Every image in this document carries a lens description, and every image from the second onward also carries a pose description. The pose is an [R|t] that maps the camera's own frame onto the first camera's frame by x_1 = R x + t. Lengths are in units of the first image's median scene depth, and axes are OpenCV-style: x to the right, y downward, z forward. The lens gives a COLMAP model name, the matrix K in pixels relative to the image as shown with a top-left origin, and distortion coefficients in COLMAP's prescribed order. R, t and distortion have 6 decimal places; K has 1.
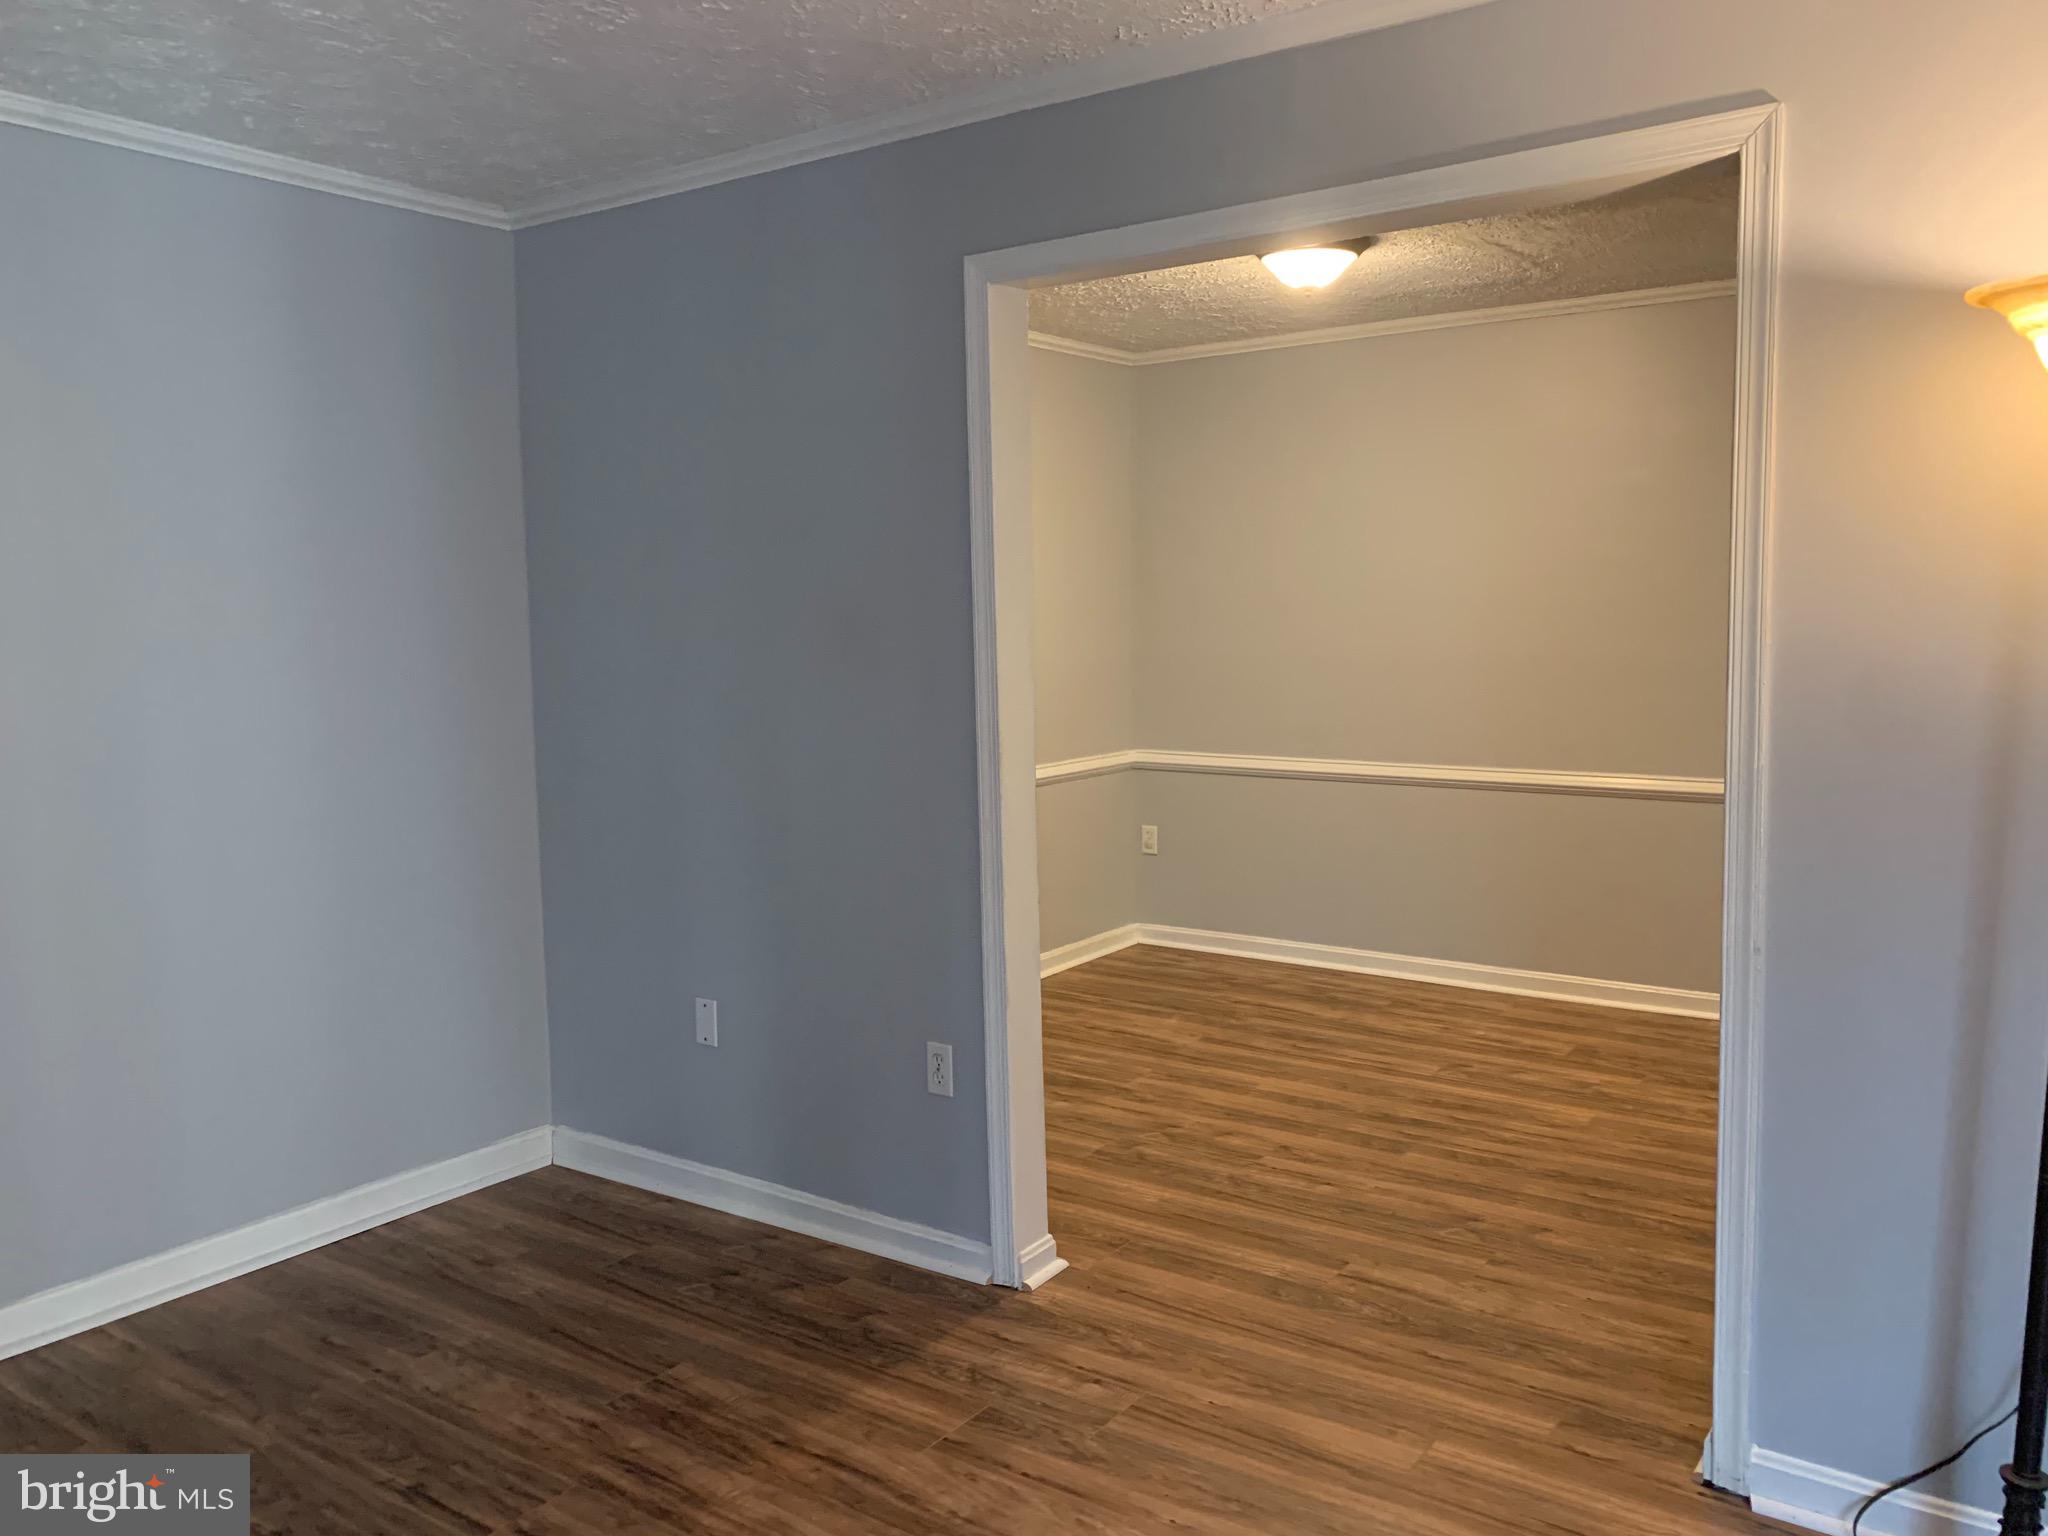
lens RADIAL K [[1549.9, 0, 1027.9], [0, 1549.9, 720.2], [0, 0, 1]] dist [0.034113, -0.047865]
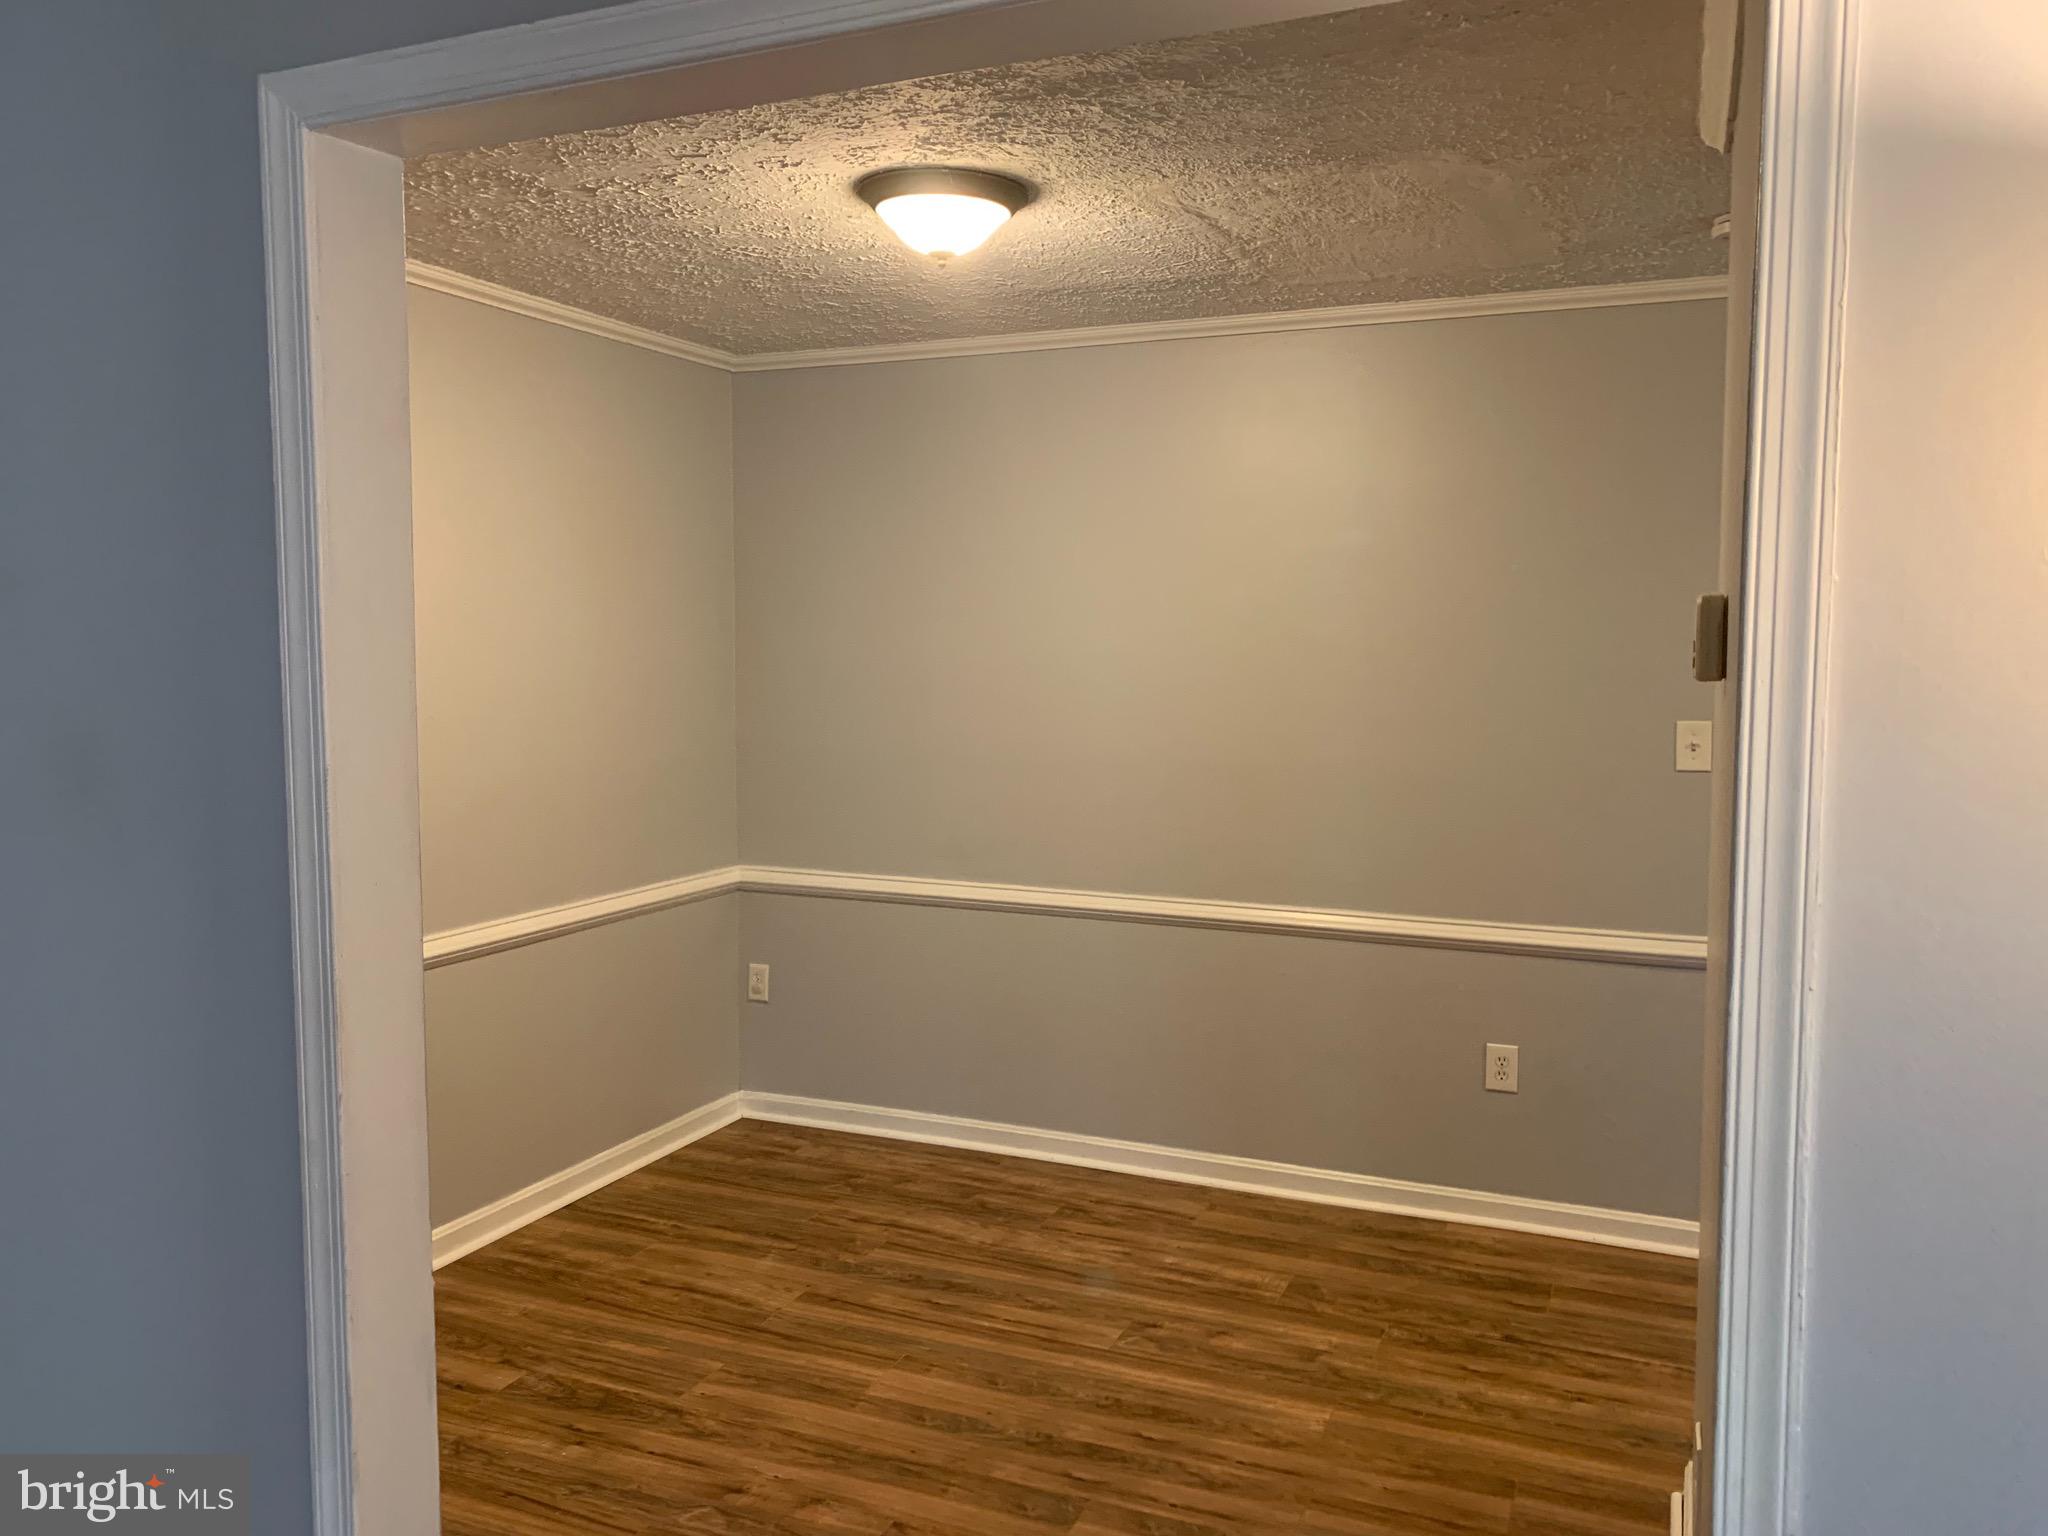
lens RADIAL K [[1549.9, 0, 1019.9], [0, 1549.9, 767.5], [0, 0, 1]] dist [0.034113, -0.047865]
pose [[0.979736, 0.001879, 0.200286, 0.067795], [-0.002054, 0.999998, 0.000667, -0.042656], [-0.200284, -0.001065, 0.979737, 0.278555]]
